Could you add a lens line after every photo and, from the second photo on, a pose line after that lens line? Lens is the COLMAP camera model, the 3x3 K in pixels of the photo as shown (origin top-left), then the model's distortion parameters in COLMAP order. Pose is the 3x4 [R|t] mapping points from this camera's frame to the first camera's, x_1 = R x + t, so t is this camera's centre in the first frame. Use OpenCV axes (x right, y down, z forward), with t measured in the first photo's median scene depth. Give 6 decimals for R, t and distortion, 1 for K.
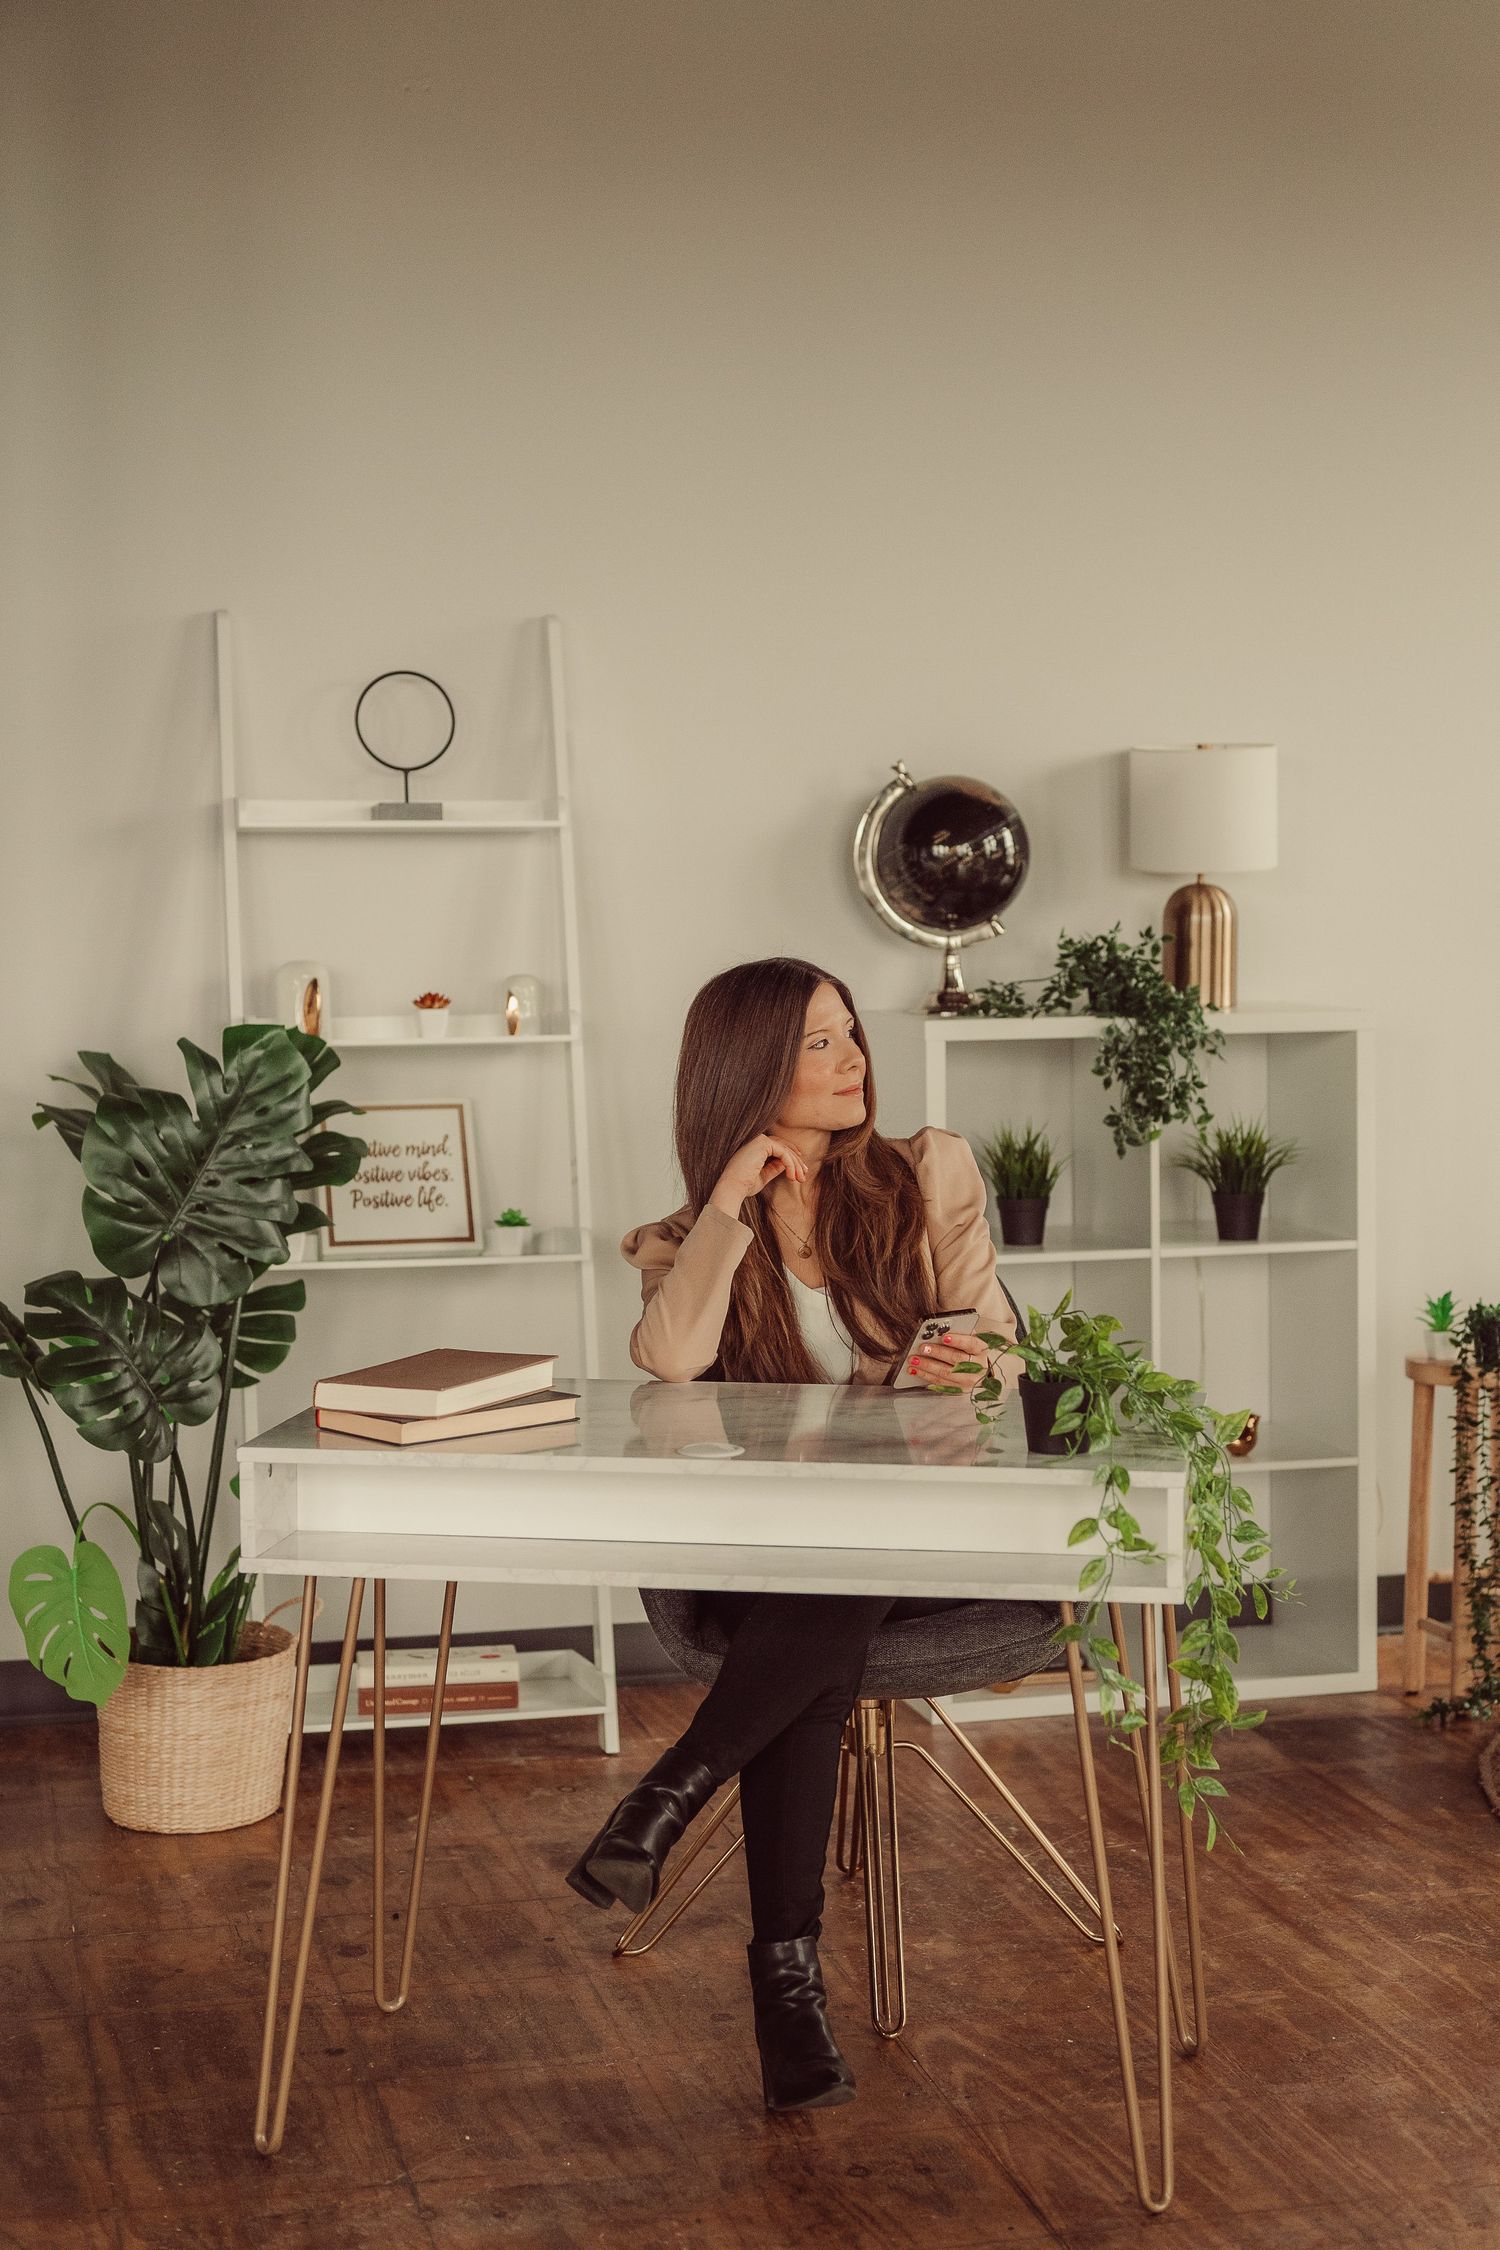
lens RADIAL K [[2932.0, 0, 869.4], [0, 2932.0, 1064.7], [0, 0, 1]] dist [0.006585, -0.019171]
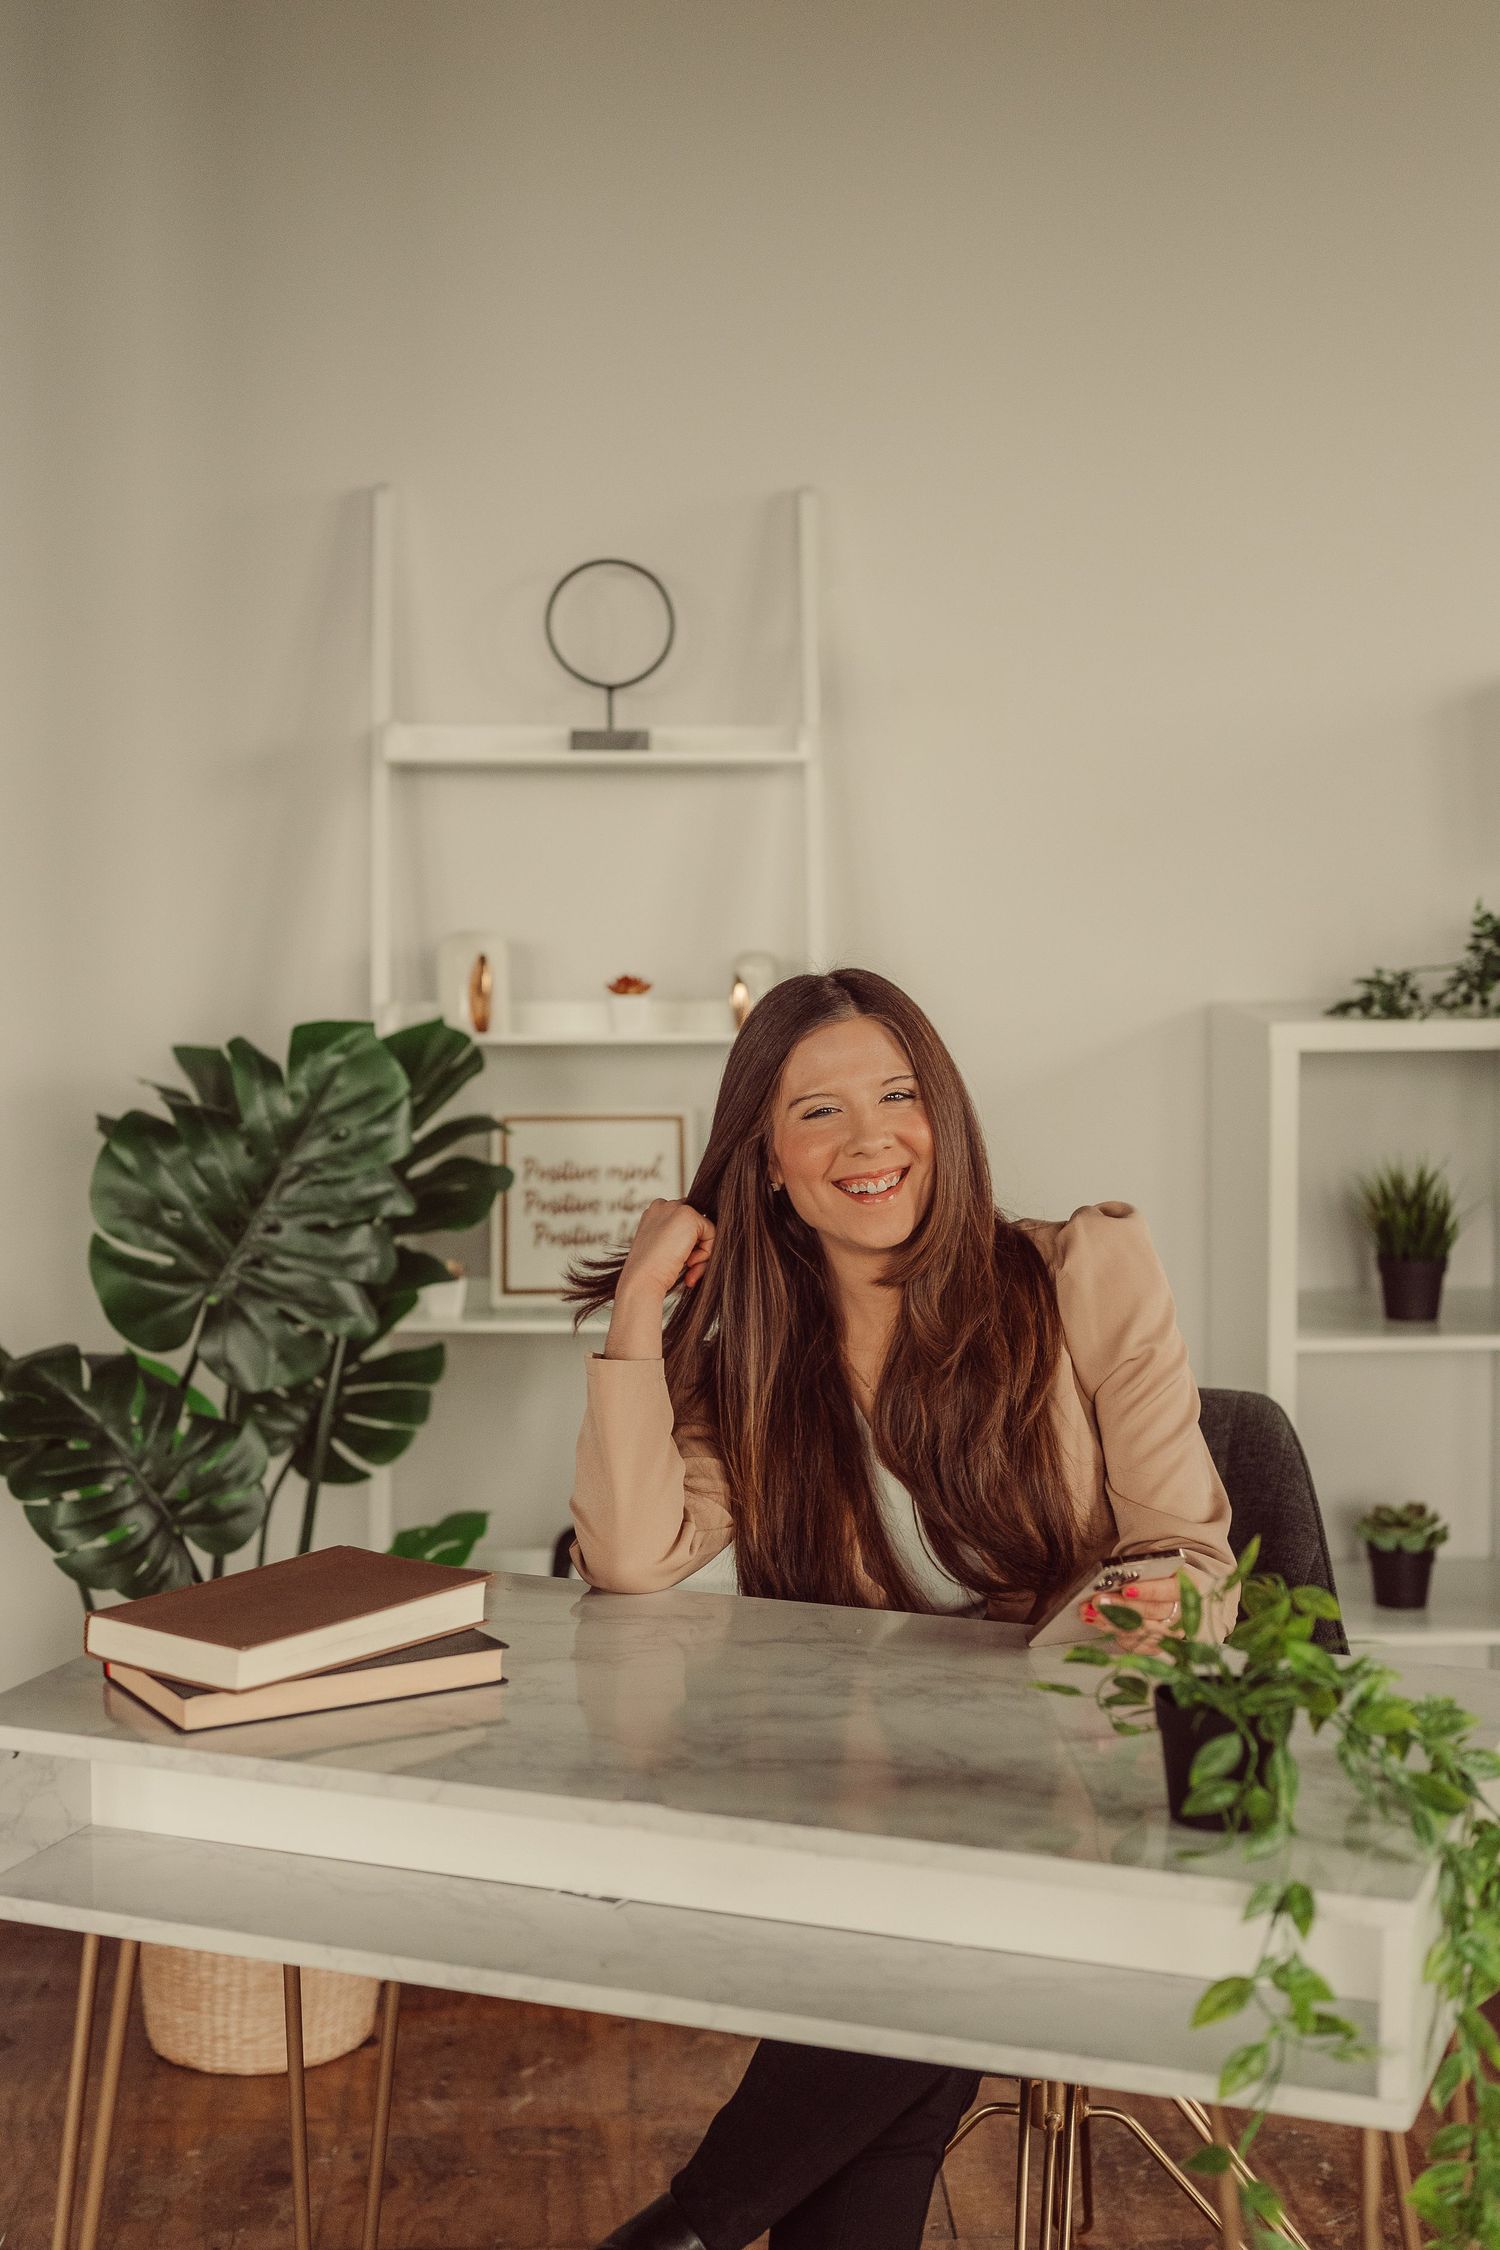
lens RADIAL K [[3301.0, 0, 715.6], [0, 3301.0, 1124.0], [0, 0, 1]] dist [0.023669, -0.067931]
pose [[0.982167, 0.024016, -0.186471, 0.046616], [-0.018919, 0.999399, 0.029064, -0.013664], [0.187057, -0.025017, 0.982030, 0.182238]]
